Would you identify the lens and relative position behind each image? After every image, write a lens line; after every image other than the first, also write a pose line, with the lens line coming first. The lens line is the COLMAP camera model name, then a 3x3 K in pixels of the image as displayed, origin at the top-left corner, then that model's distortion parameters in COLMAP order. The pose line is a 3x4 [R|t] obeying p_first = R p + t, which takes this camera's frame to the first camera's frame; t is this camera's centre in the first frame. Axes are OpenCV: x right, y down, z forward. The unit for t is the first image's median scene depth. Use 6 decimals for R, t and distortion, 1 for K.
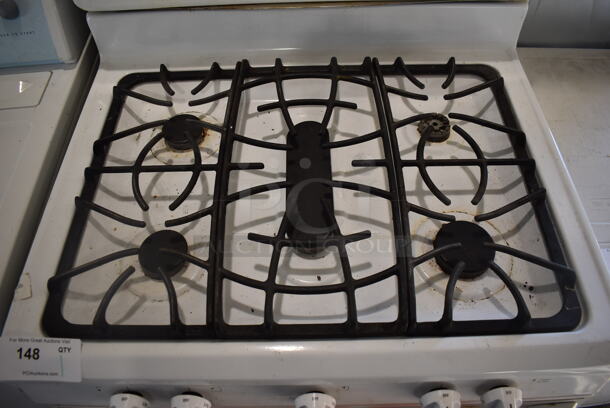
lens RADIAL K [[474.2, 0, 305.0], [0, 474.2, 204.0], [0, 0, 1]] dist [-0.092915, 0.012171]
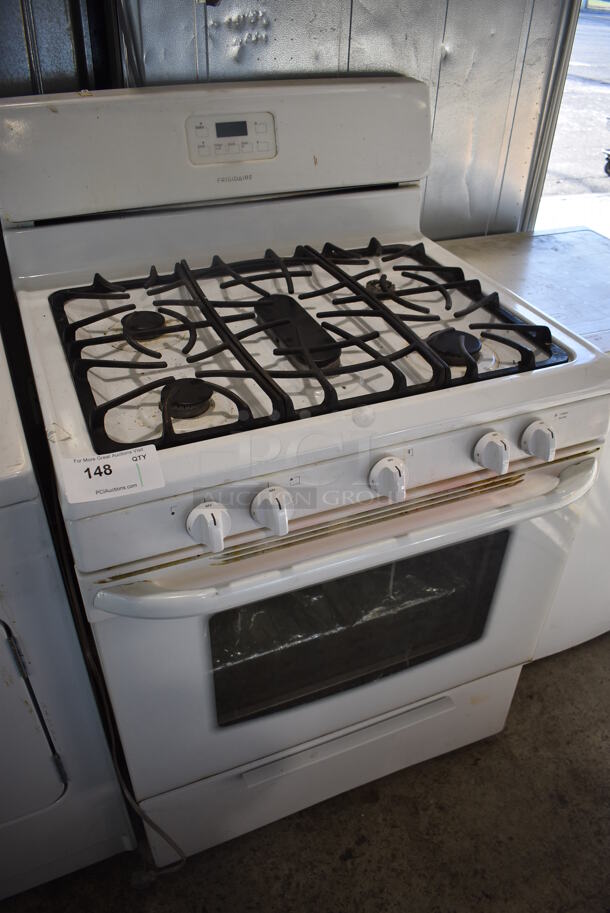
lens RADIAL K [[709.8, 0, 305.0], [0, 709.8, 456.5], [0, 0, 1]] dist [-0.092915, 0.012171]
pose [[0.922528, -0.190336, 0.335730, -0.562740], [0.284260, 0.923512, -0.257530, 0.631378], [-0.261033, 0.333013, 0.906070, -0.310308]]
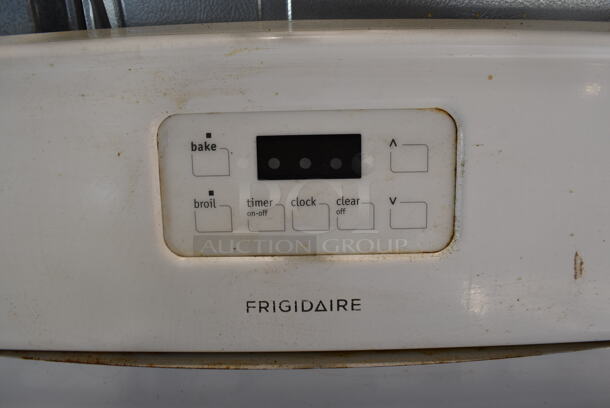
lens RADIAL K [[550.4, 0, 305.0], [0, 550.4, 204.0], [0, 0, 1]] dist [-0.127985, 0.002587]
pose [[0.999945, 0.007005, -0.007746, 0.003263], [-0.009886, 0.874109, -0.485629, -0.378194], [0.003369, 0.485679, 0.874131, 0.678026]]
